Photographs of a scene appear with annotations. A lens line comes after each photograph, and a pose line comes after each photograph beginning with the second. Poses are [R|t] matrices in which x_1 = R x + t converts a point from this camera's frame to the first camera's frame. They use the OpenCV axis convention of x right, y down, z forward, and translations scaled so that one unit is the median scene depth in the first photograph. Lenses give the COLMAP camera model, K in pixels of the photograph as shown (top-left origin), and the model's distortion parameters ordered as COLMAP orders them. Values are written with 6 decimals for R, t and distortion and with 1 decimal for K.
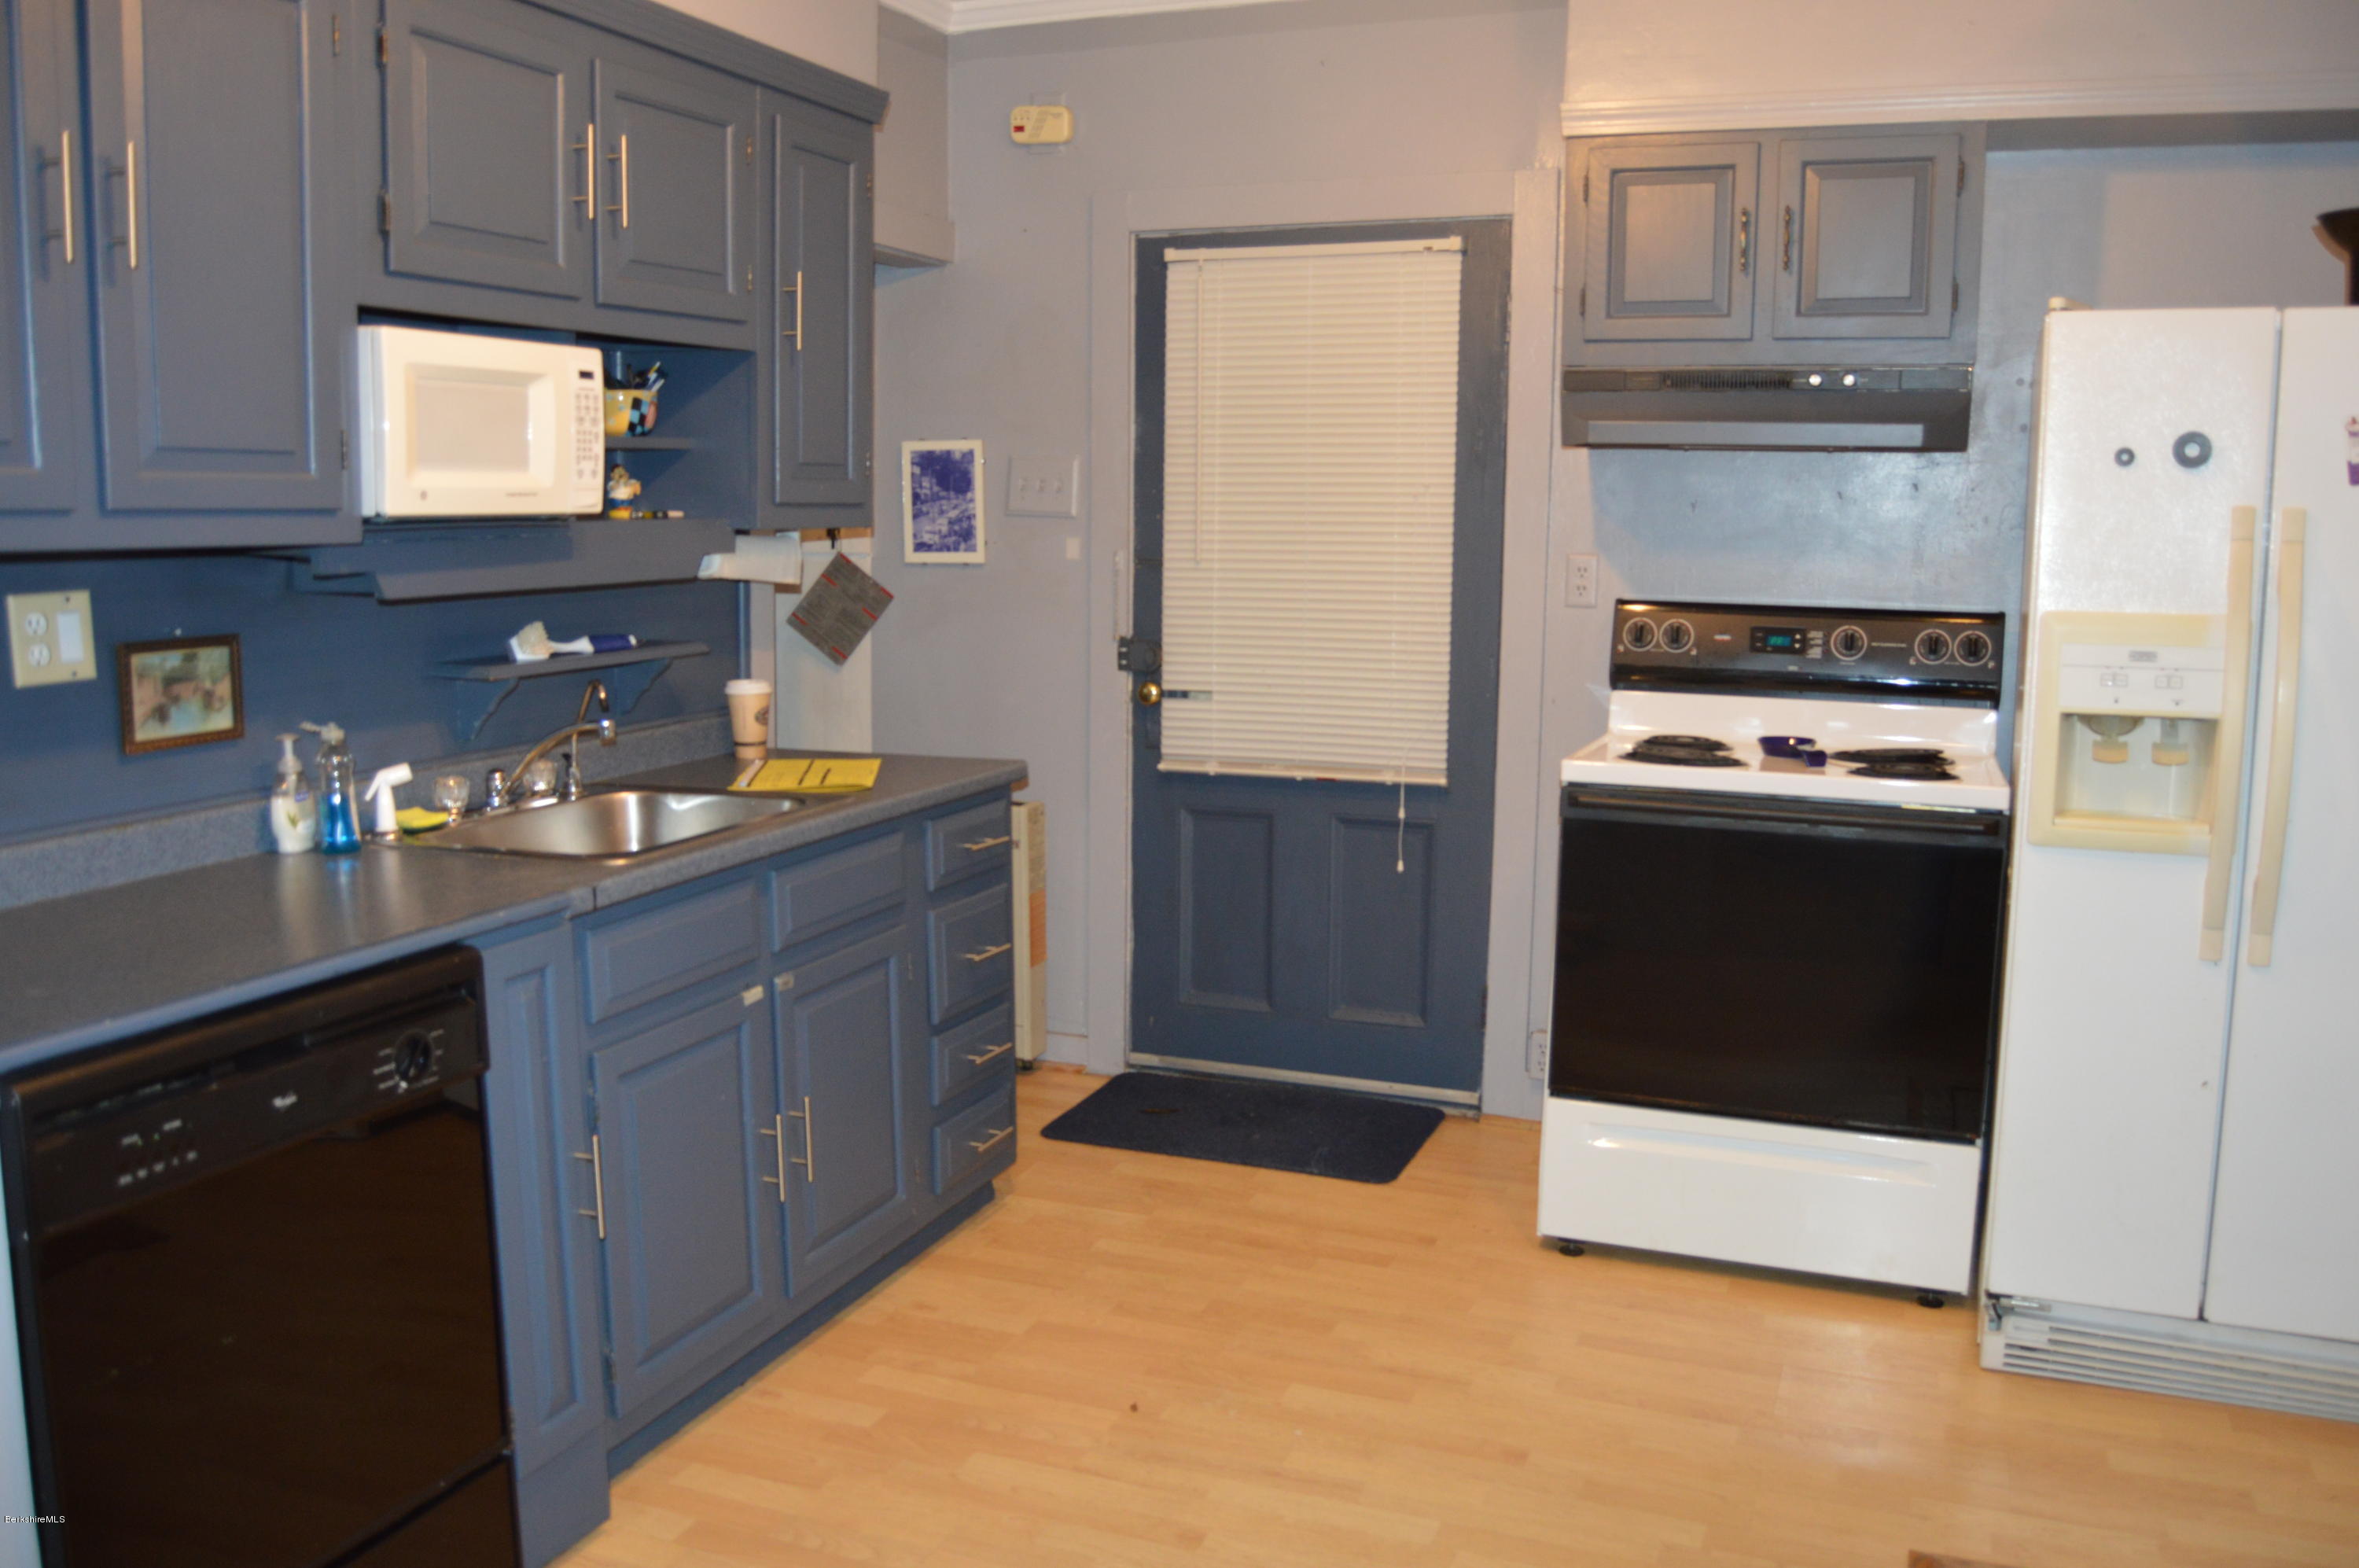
lens RADIAL K [[1893.4, 0, 1194.8], [0, 1893.4, 780.0], [0, 0, 1]] dist [-0.071455, 0.006837]
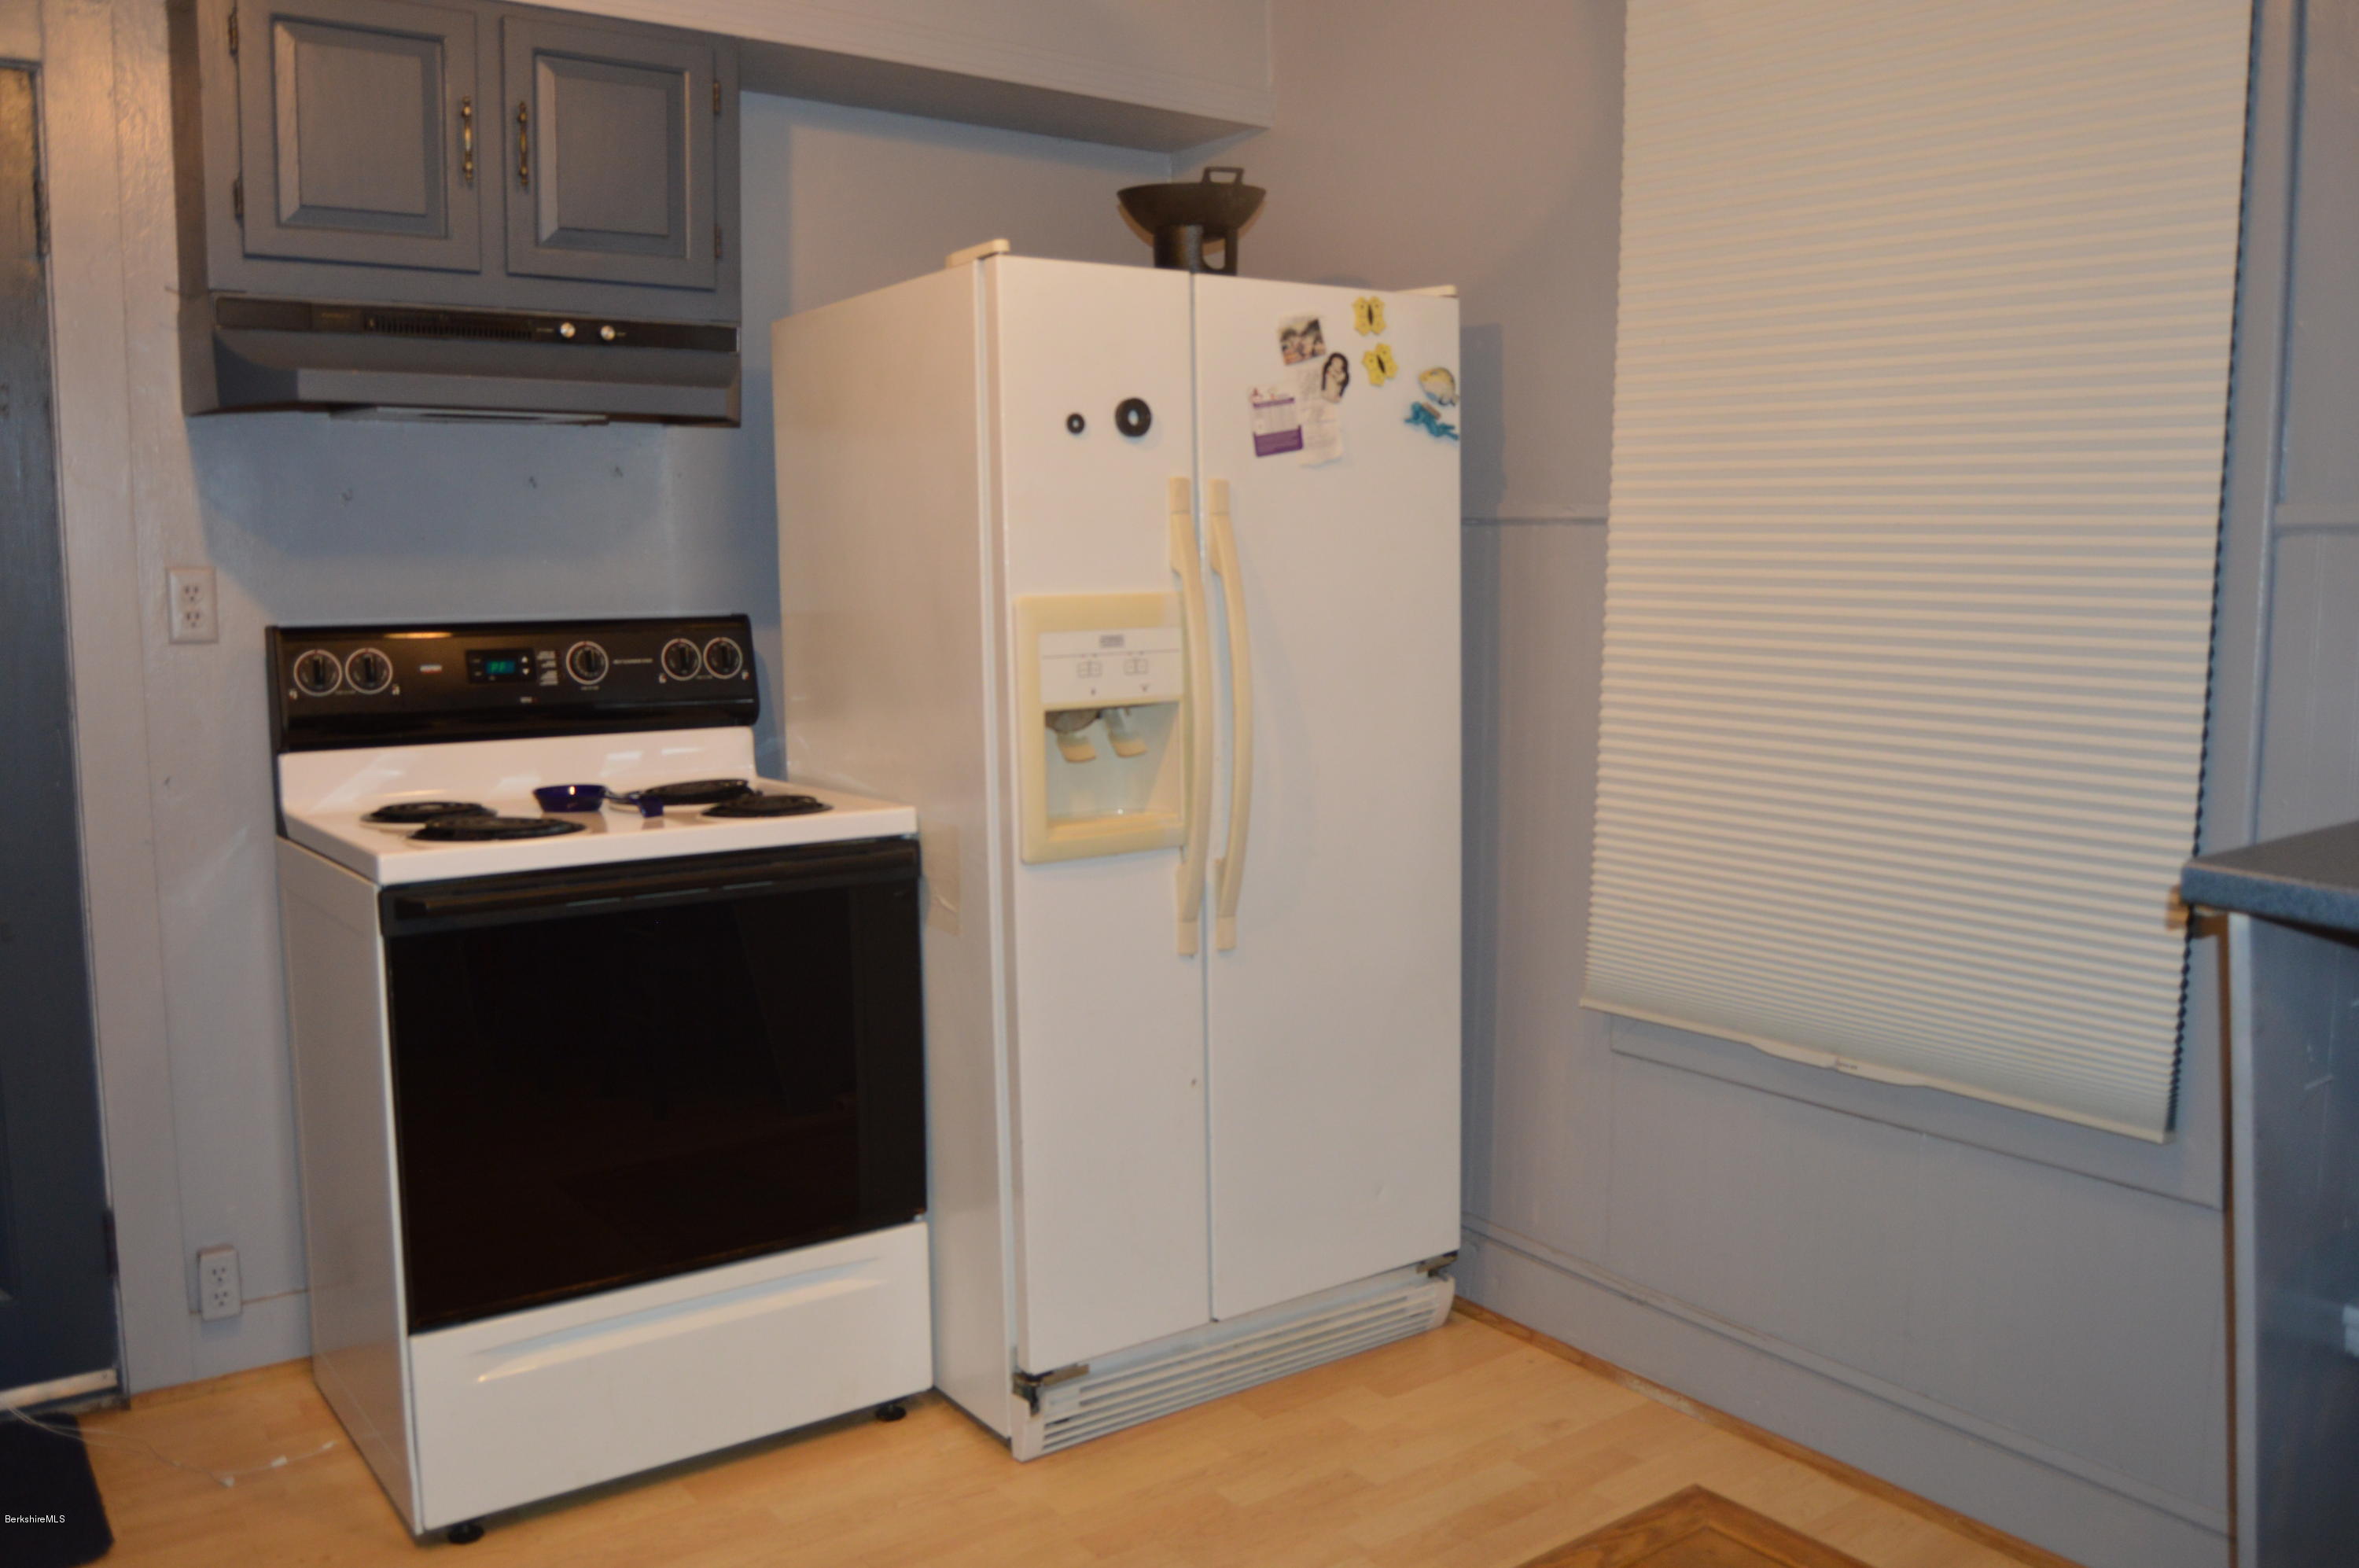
lens RADIAL K [[1893.4, 0, 1194.8], [0, 1893.4, 780.0], [0, 0, 1]] dist [-0.071455, 0.006837]
pose [[0.537125, -0.114217, 0.835734, -0.212519], [0.129073, 0.990251, 0.052380, -0.034933], [-0.833569, 0.079736, 0.546631, 0.379483]]
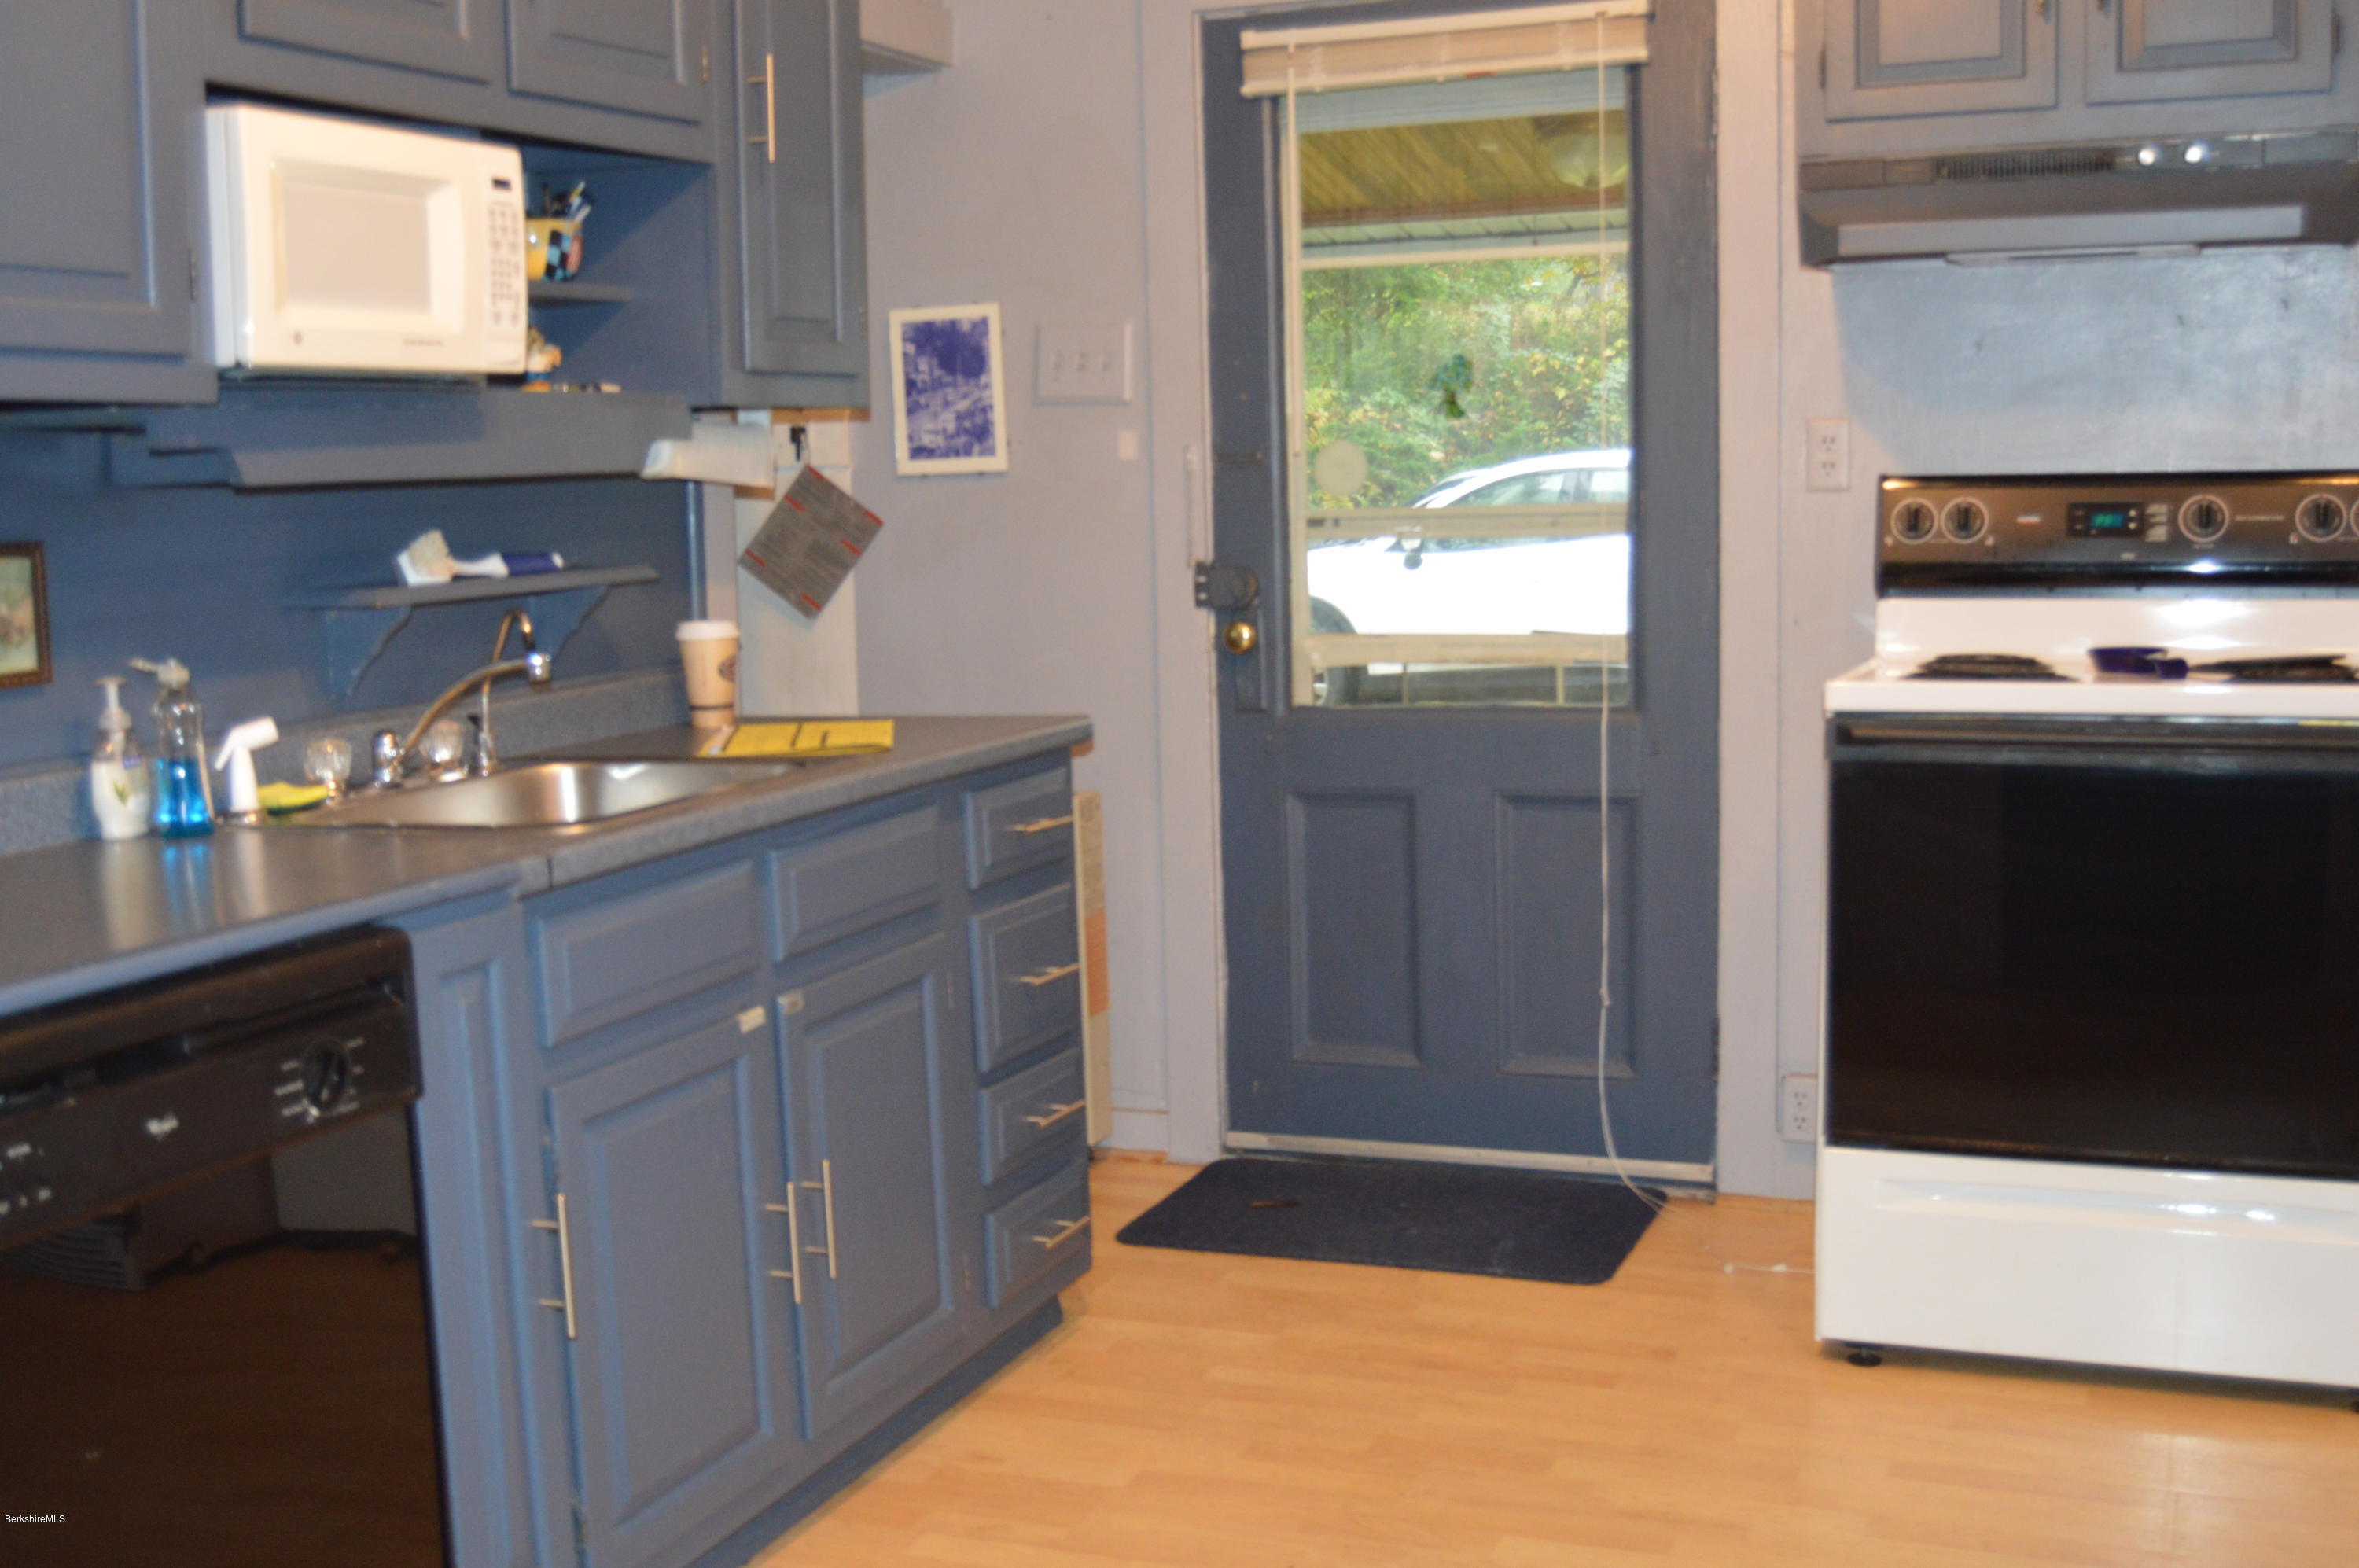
lens RADIAL K [[2593.8, 0, 1204.2], [0, 2593.8, 772.7], [0, 0, 1]] dist [-0.046502, 0.004119]
pose [[0.999352, -0.034895, -0.008861, -0.039751], [0.034628, 0.998990, -0.028640, 0.045804], [0.009852, 0.028314, 0.999551, -0.005603]]
